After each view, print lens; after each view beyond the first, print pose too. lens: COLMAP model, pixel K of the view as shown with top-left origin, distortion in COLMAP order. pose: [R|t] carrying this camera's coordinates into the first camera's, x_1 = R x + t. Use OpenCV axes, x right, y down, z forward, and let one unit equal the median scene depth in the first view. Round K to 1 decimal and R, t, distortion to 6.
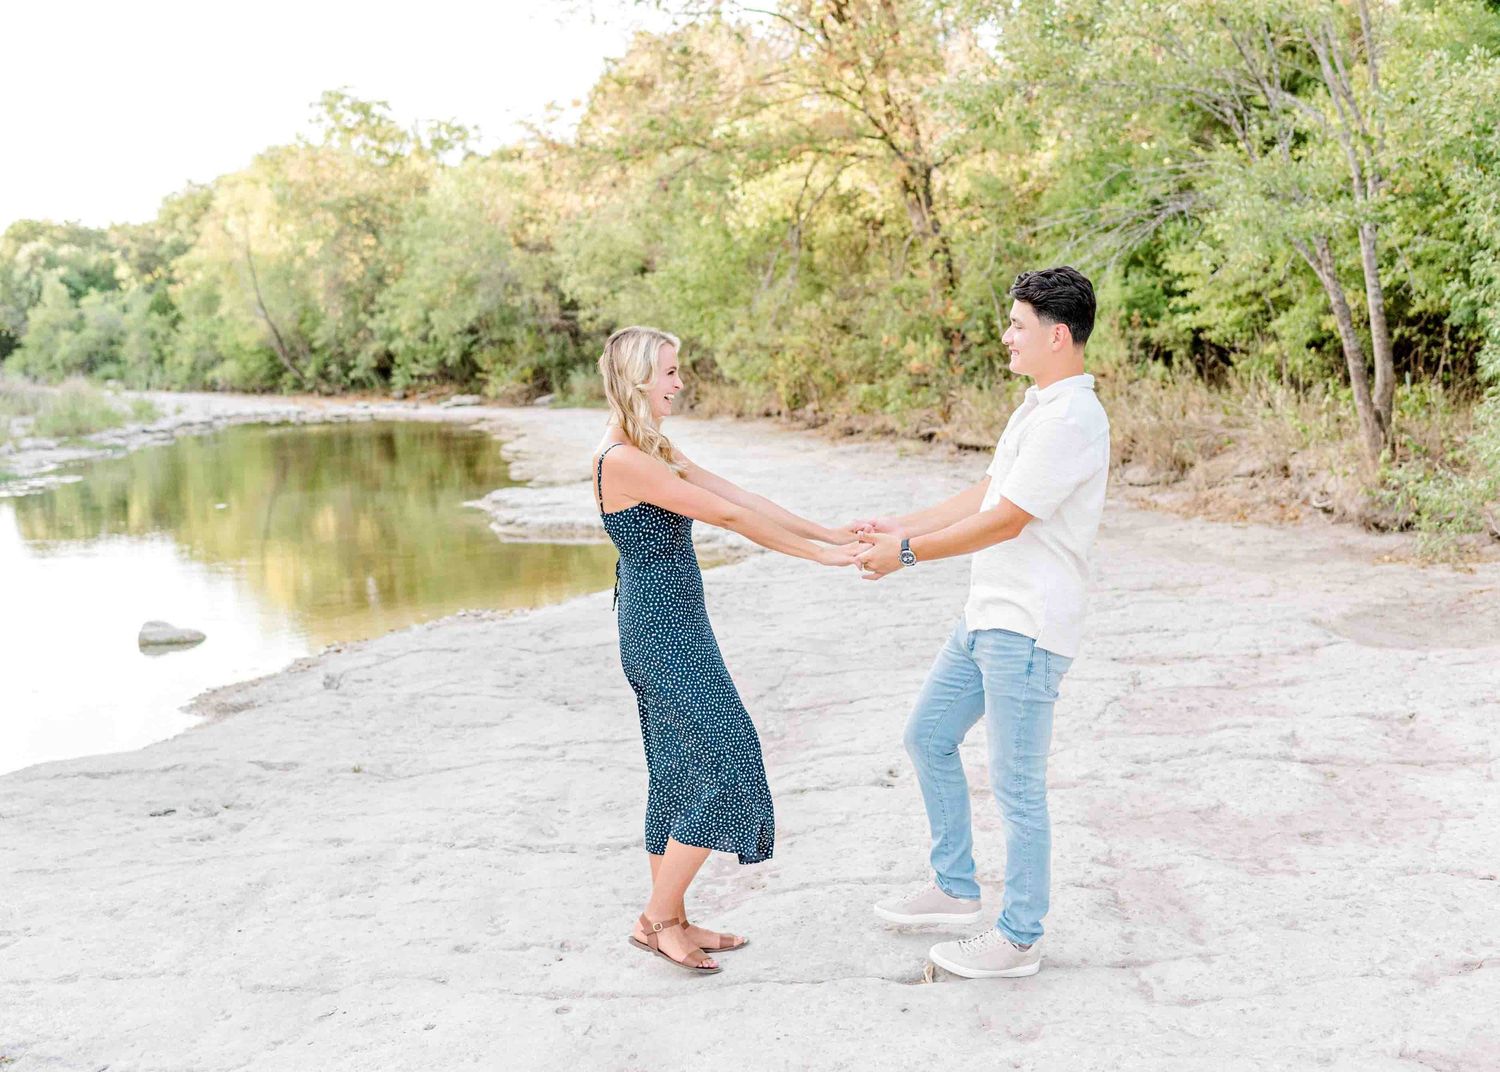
lens RADIAL K [[1732.2, 0, 749.7], [0, 1732.2, 509.5], [0, 0, 1]] dist [0.002746, 0.018314]
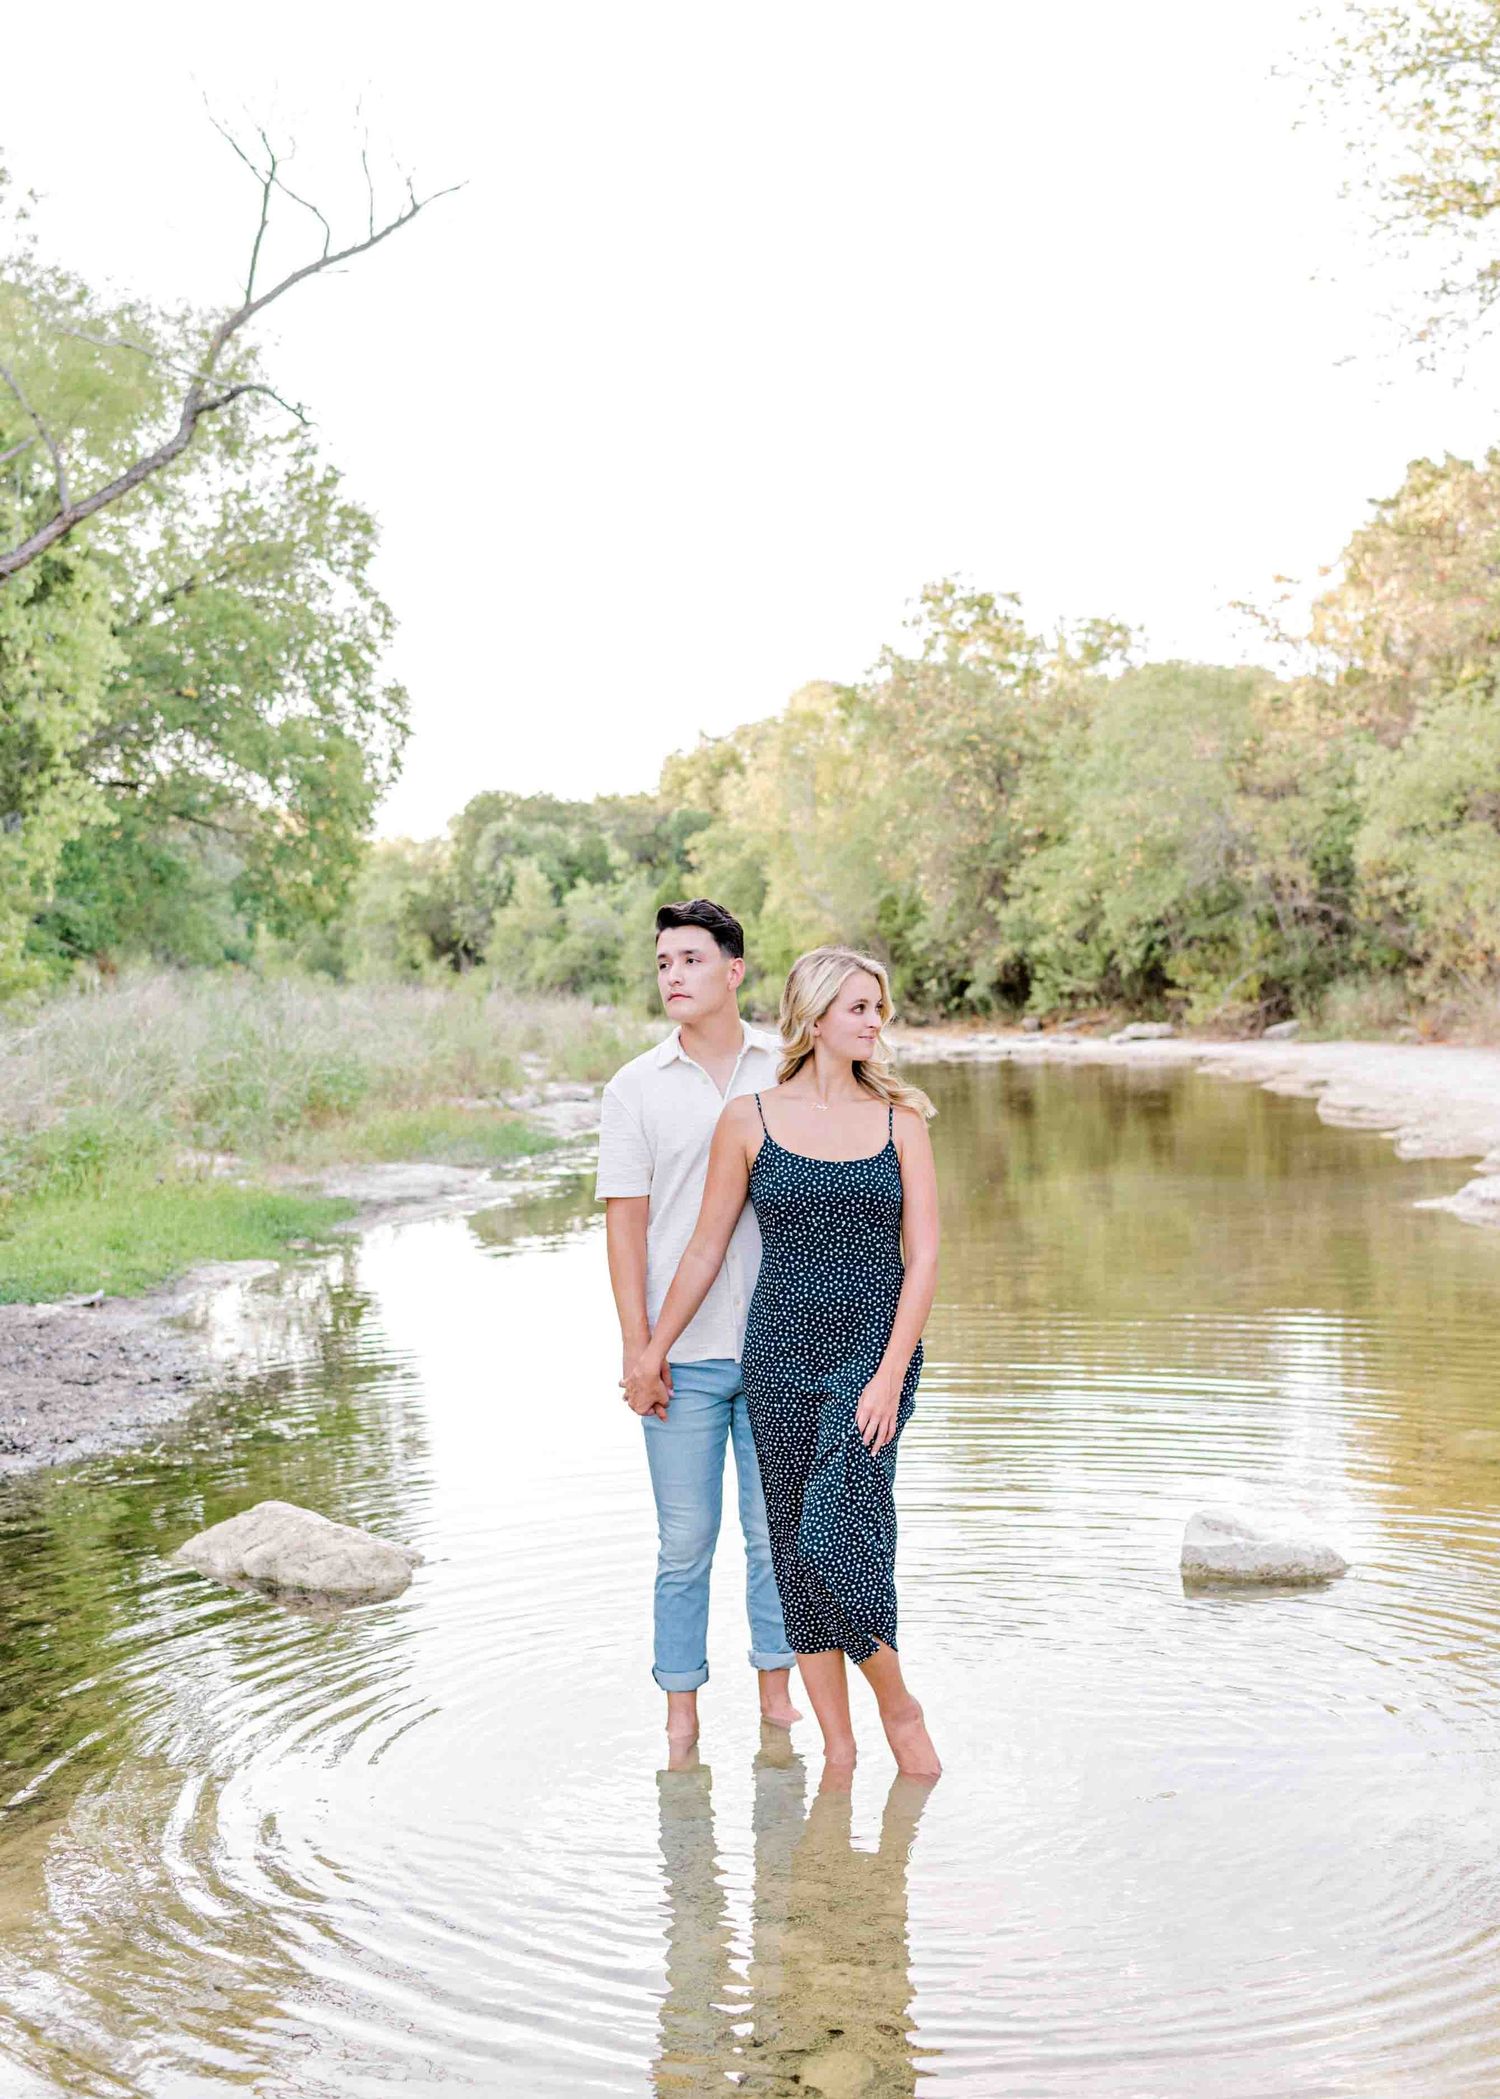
lens RADIAL K [[2248.7, 0, 717.2], [0, 2248.7, 907.8], [0, 0, 1]] dist [0.004824, 0.006222]
pose [[0.966006, -0.015544, -0.258053, -0.099732], [-0.016751, 0.992330, -0.122480, -0.002910], [0.257977, 0.122639, 0.958336, 0.144359]]
